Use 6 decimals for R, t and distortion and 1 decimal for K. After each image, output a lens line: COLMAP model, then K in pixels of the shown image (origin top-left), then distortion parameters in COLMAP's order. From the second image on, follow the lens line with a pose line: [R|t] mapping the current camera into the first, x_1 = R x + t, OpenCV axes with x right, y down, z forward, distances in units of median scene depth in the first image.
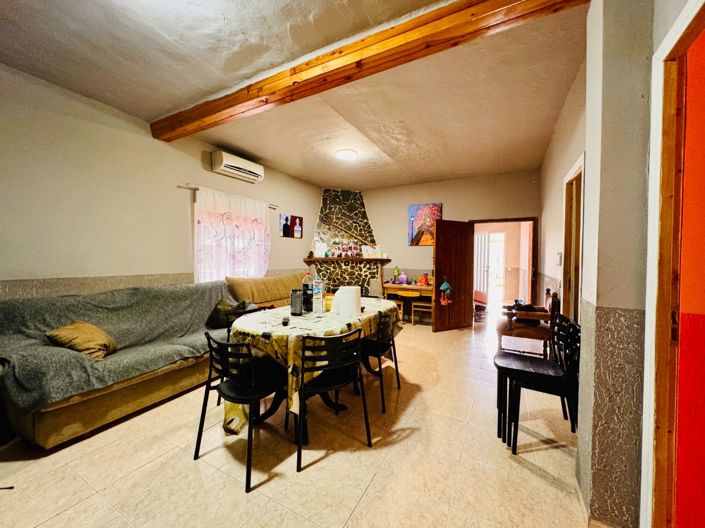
lens RADIAL K [[280.2, 0, 351.6], [0, 280.2, 264.1], [0, 0, 1]] dist [-0.000072, 0.000610]
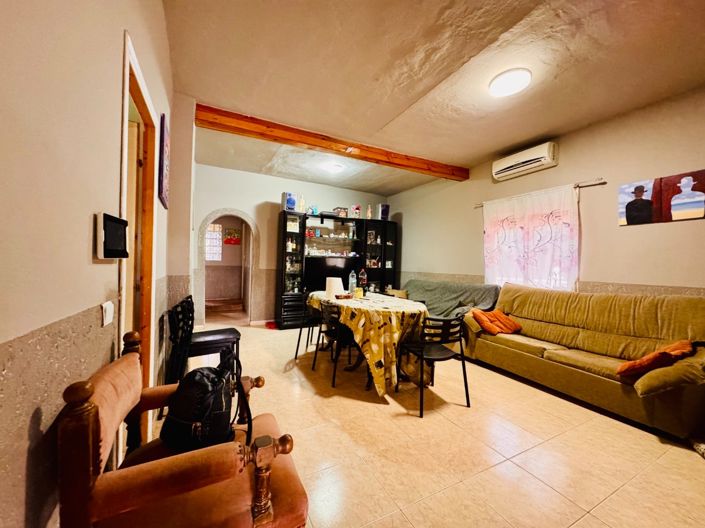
lens RADIAL K [[279.8, 0, 352.5], [0, 279.8, 264.0], [0, 0, 1]] dist [-0.000288, 0.000099]
pose [[-0.556493, -0.017167, -0.830675, 0.635801], [-0.042860, 0.999048, 0.008067, -0.001843], [0.829746, 0.040092, -0.556700, 1.049960]]
